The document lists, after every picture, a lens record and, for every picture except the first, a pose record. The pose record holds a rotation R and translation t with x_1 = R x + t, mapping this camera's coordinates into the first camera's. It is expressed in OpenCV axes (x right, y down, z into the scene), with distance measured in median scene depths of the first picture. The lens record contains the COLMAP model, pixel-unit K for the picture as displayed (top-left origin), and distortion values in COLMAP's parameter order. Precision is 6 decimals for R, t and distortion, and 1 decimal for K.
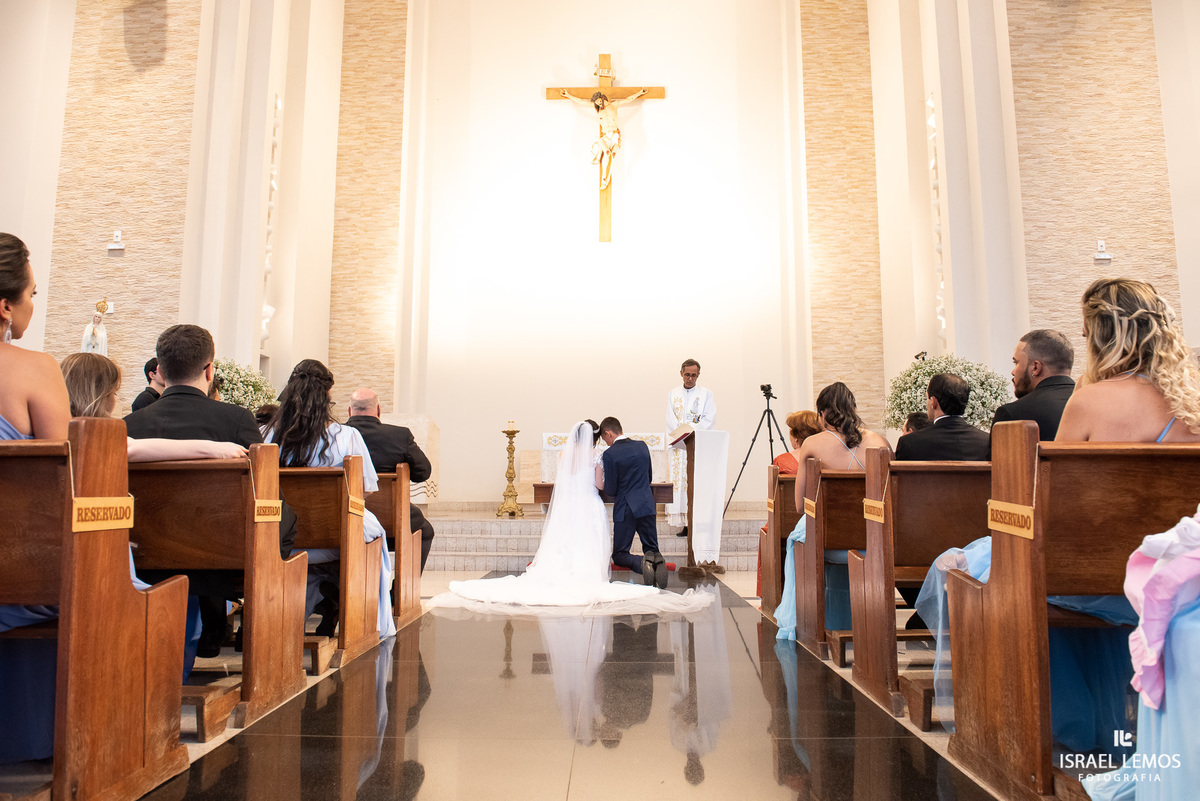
lens RADIAL K [[832.7, 0, 601.4], [0, 832.7, 407.6], [0, 0, 1]] dist [-0.043405, -0.002020]
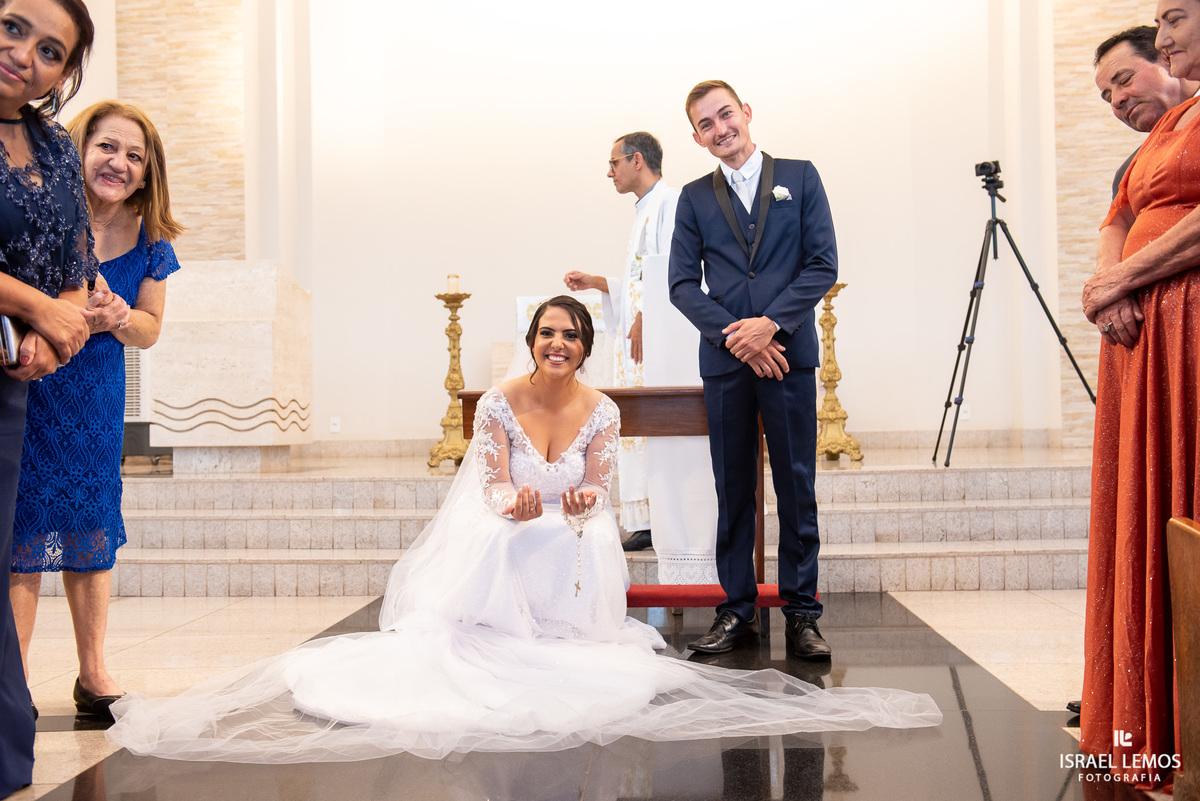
lens RADIAL K [[1215.4, 0, 601.2], [0, 1215.4, 394.5], [0, 0, 1]] dist [0.056795, 0.000000]
pose [[0.996715, -0.031404, -0.074654, 0.026752], [0.037497, 0.995953, 0.081682, 0.026413], [0.071786, -0.084213, 0.993859, 0.240837]]
